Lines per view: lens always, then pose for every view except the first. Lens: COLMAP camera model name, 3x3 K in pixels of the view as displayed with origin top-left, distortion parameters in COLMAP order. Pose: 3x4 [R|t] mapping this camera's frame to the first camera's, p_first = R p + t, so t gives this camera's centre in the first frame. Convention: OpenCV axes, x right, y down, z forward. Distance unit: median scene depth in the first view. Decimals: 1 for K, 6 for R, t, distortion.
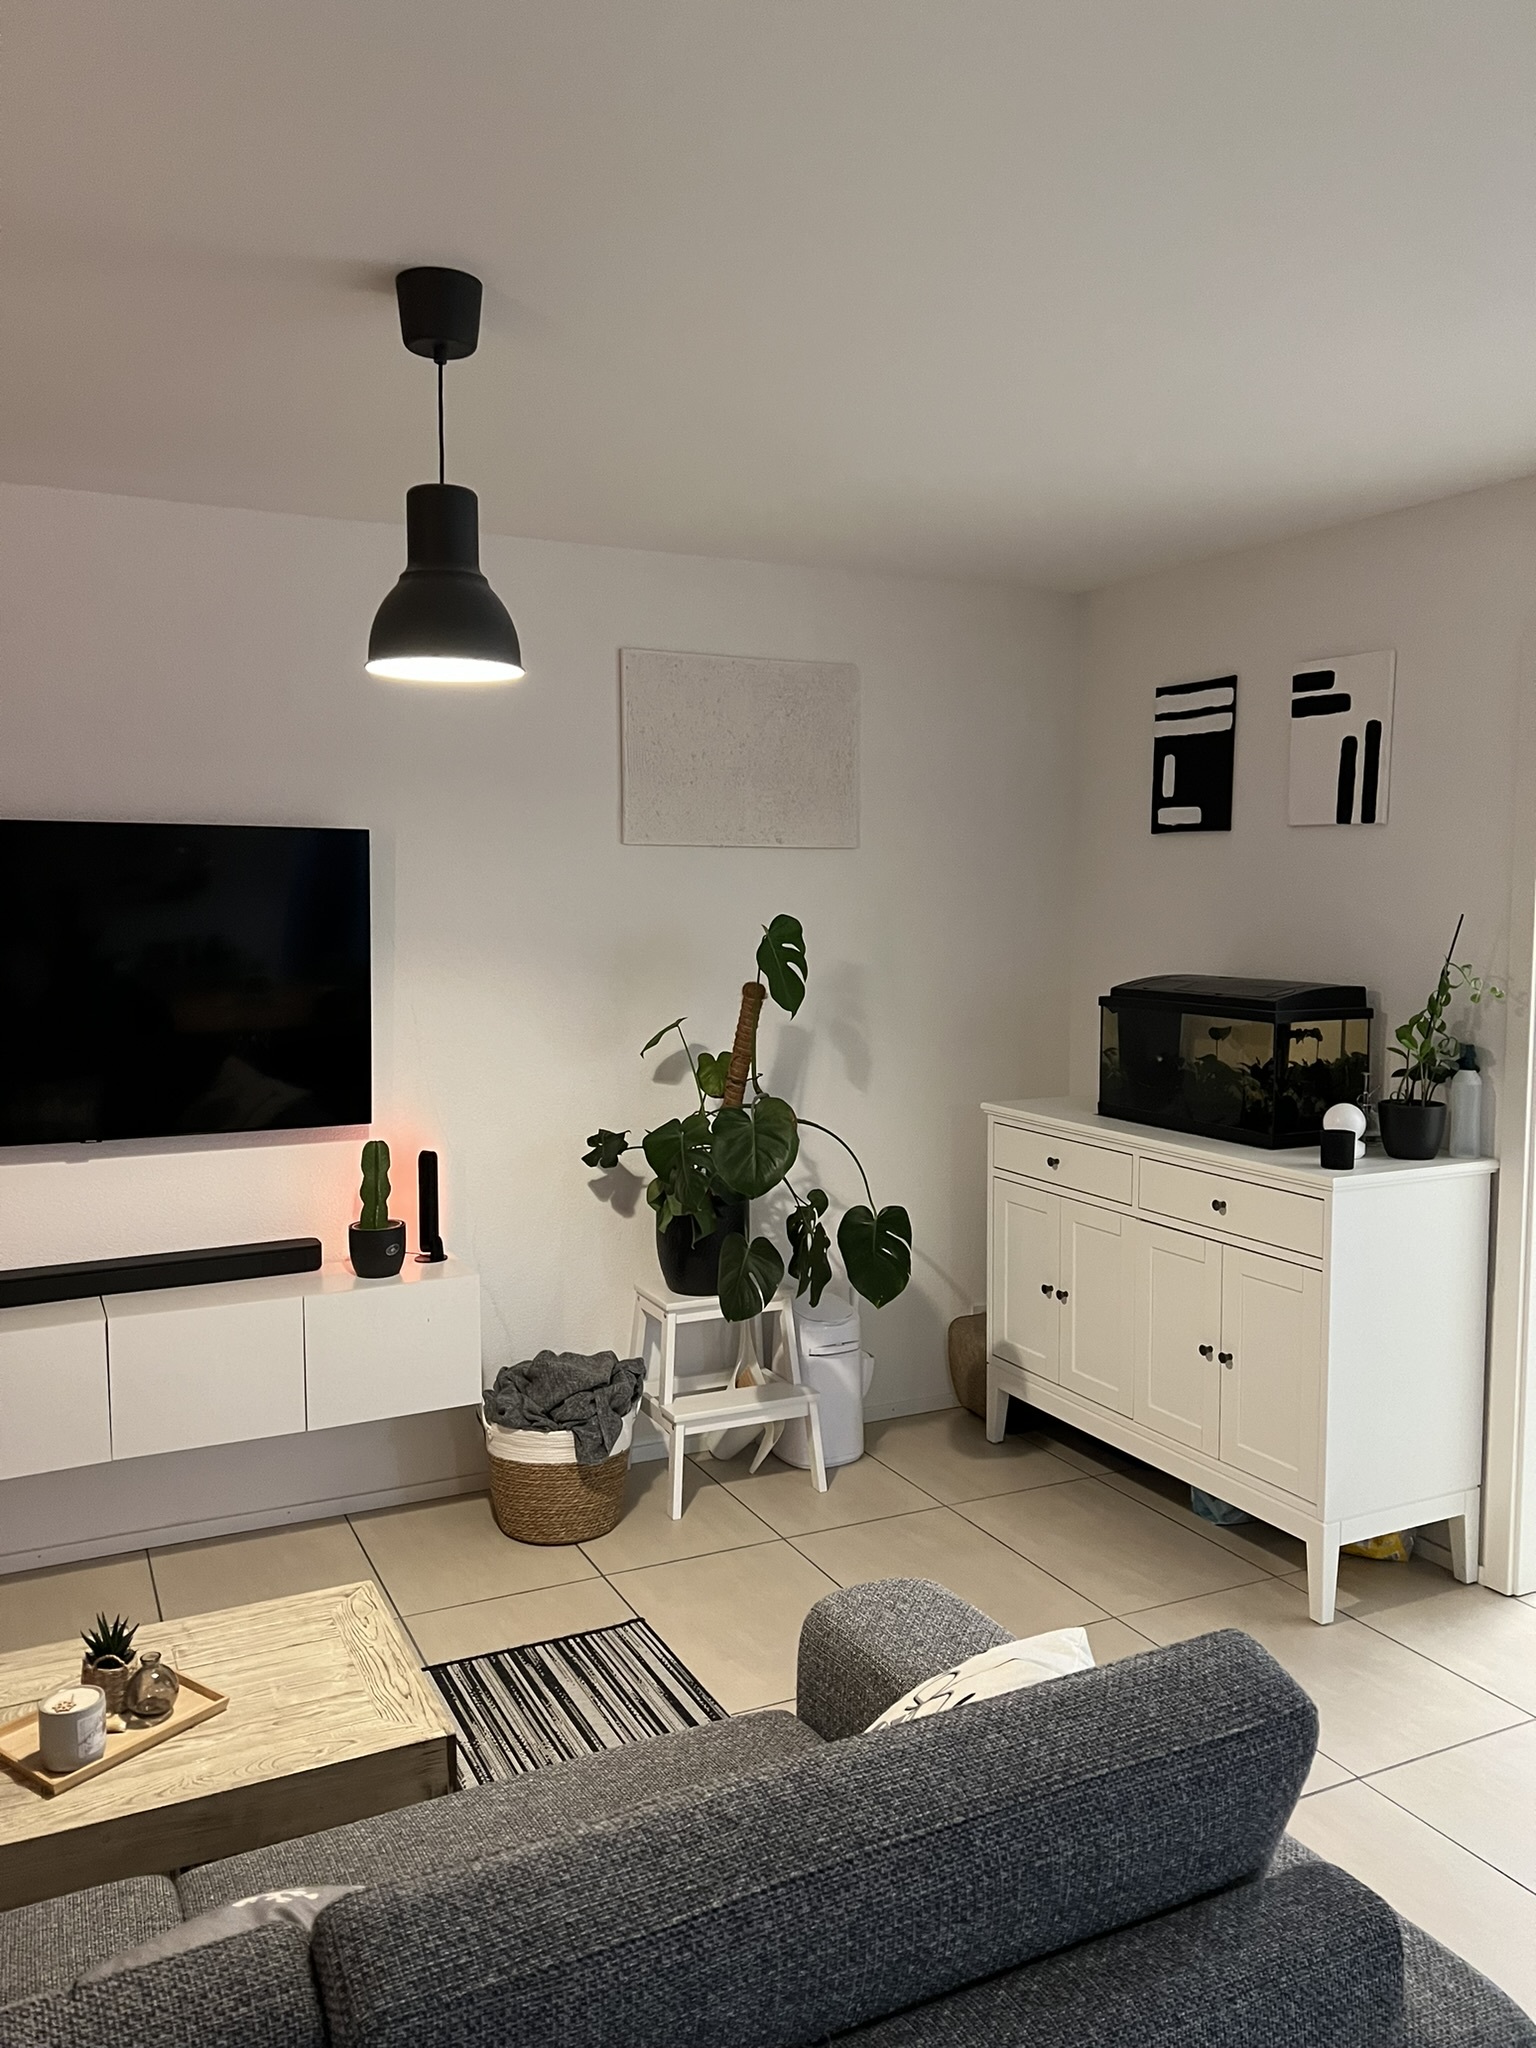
lens RADIAL K [[1559.6, 0, 749.9], [0, 1559.6, 1018.9], [0, 0, 1]] dist [0.048576, -0.052319]
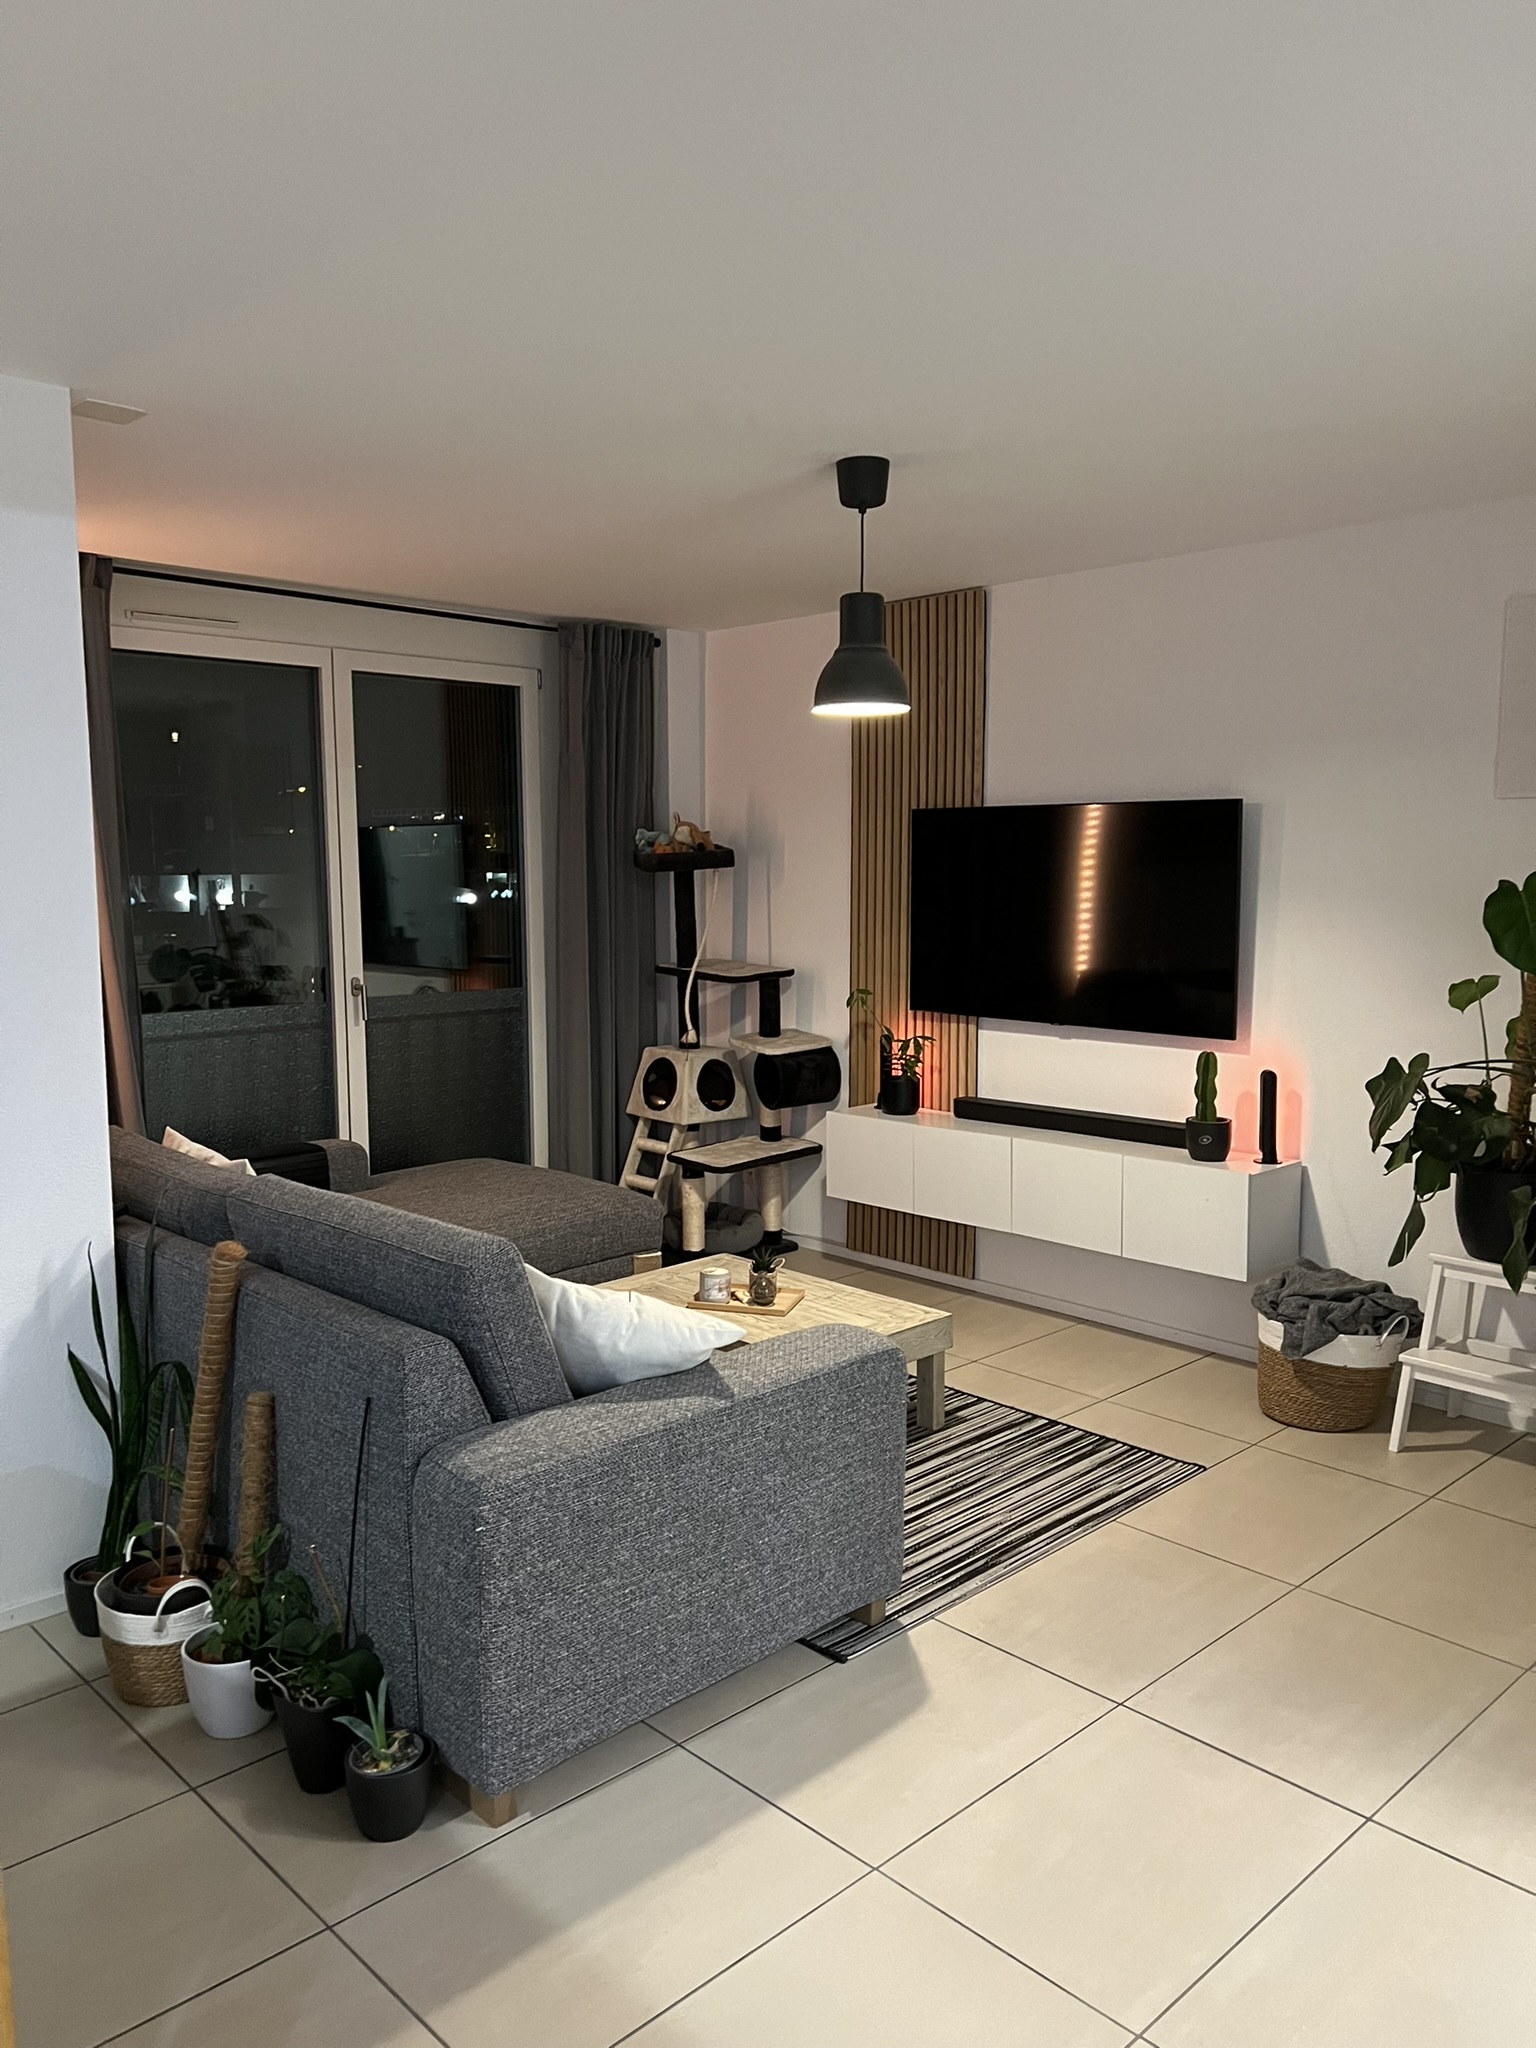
lens RADIAL K [[1547.0, 0, 764.3], [0, 1547.0, 1038.7], [0, 0, 1]] dist [0.054234, -0.107724]
pose [[0.319475, 0.112345, -0.940911, 0.812768], [-0.082077, 0.992496, 0.090636, -0.015288], [0.944033, 0.048271, 0.326299, 0.264405]]
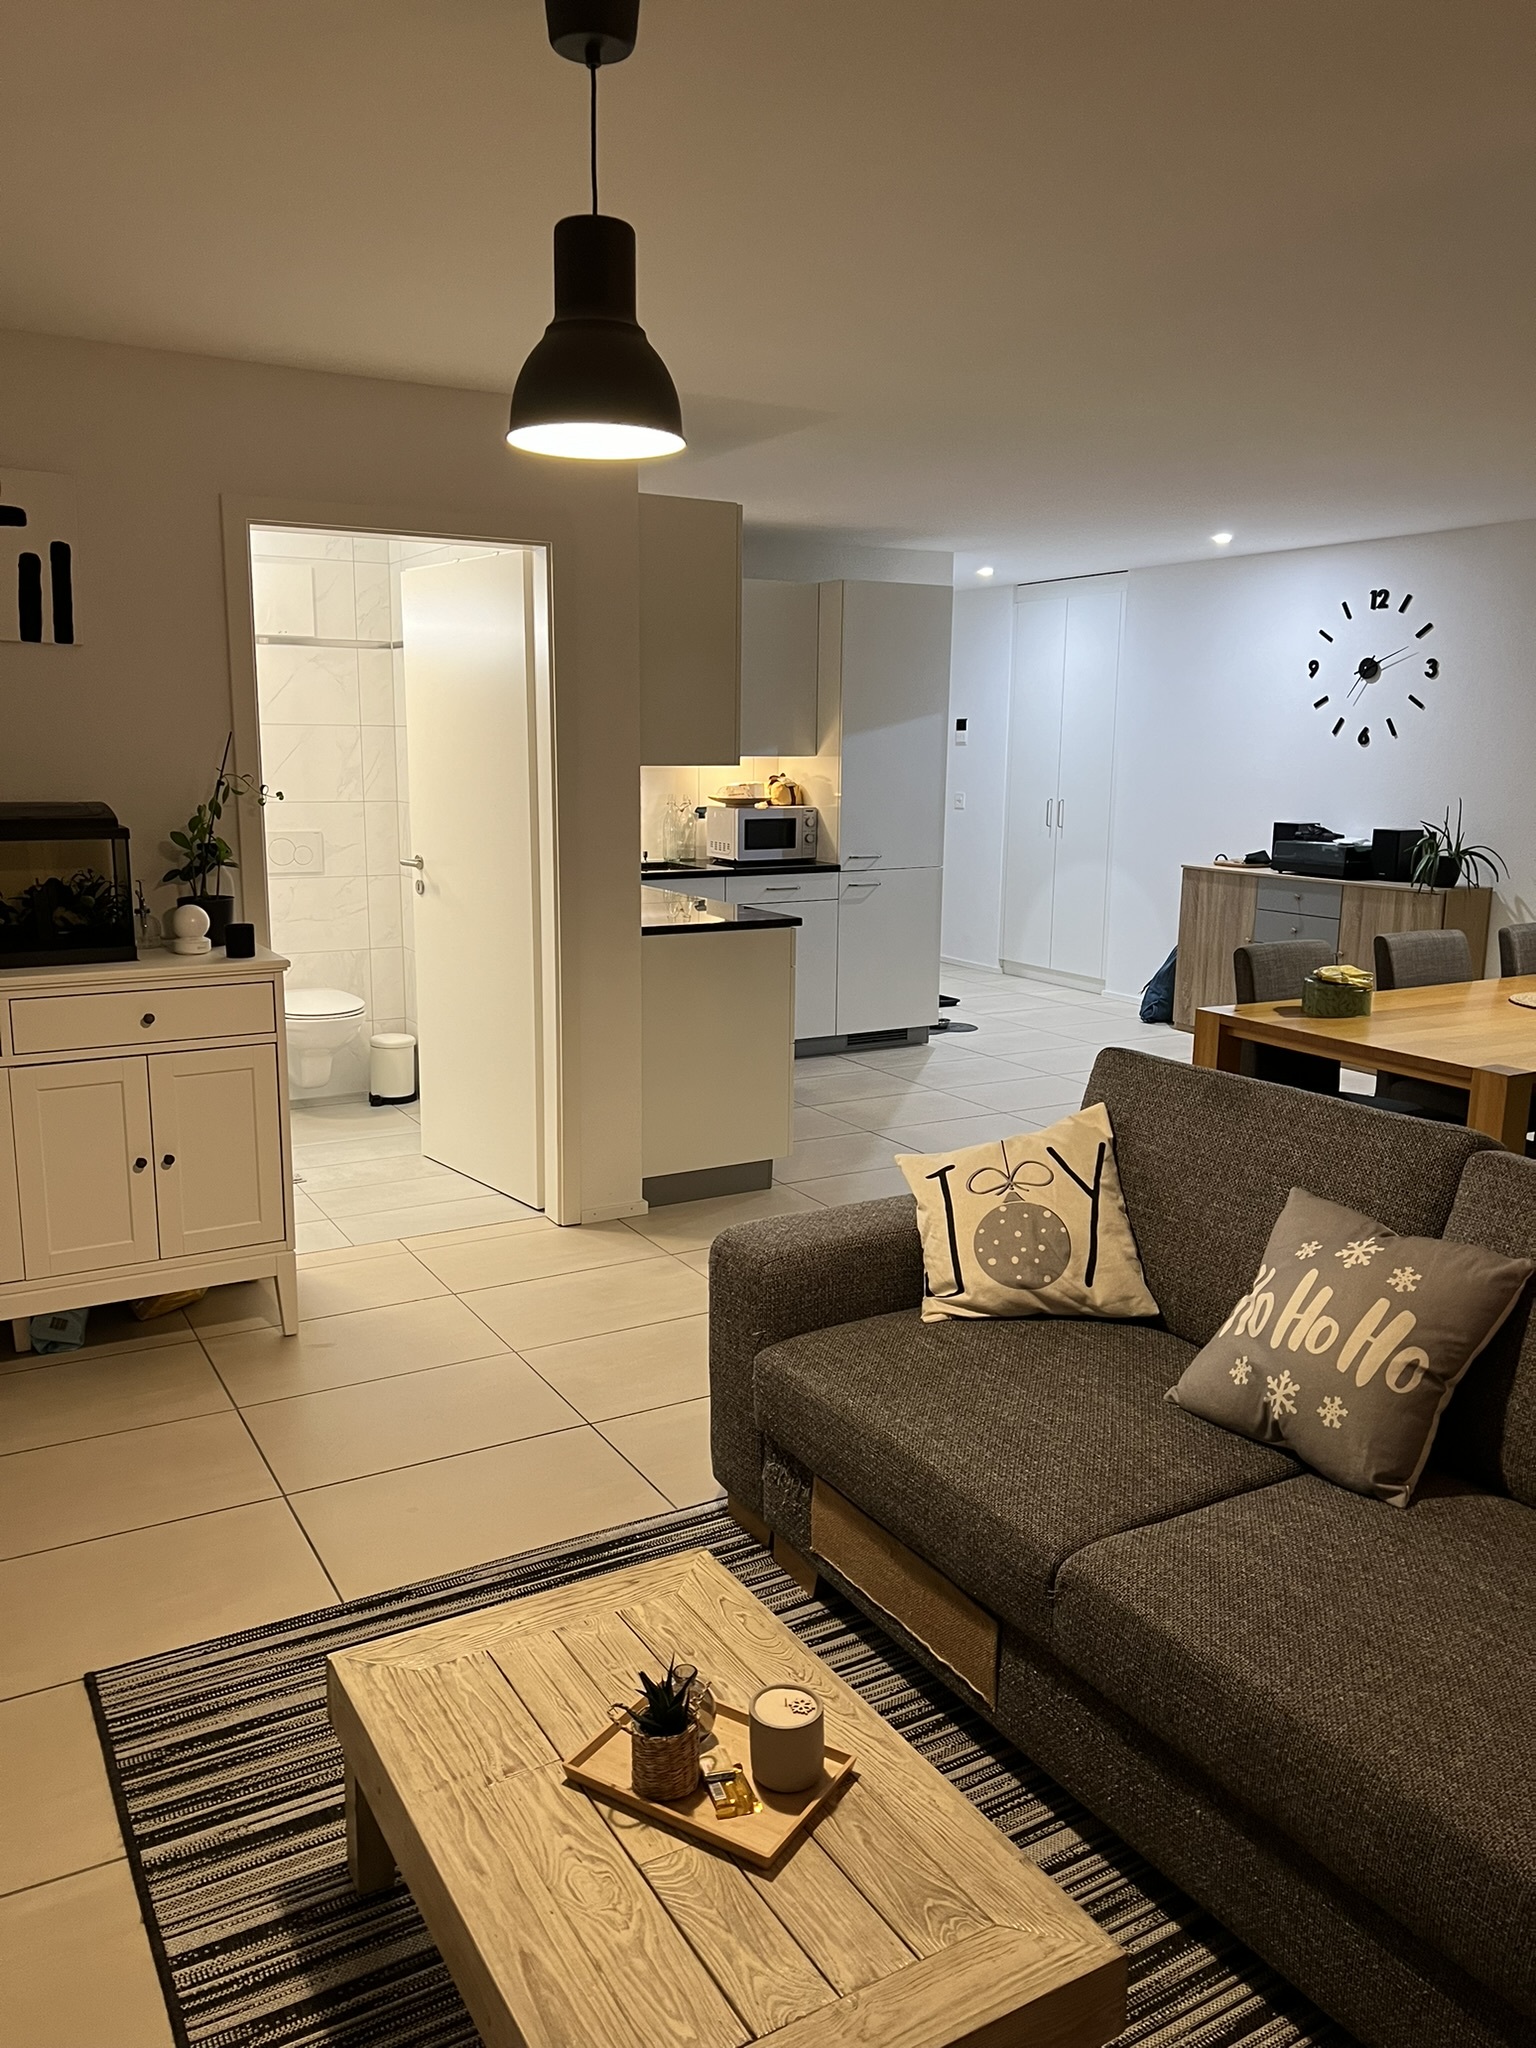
lens RADIAL K [[1579.6, 0, 717.5], [0, 1579.6, 1023.6], [0, 0, 1]] dist [0.096160, 0.000470]
pose [[-0.046028, -0.188765, 0.980943, -0.729448], [0.073175, 0.978708, 0.191769, -0.052353], [-0.996256, 0.080608, -0.031235, 0.632326]]
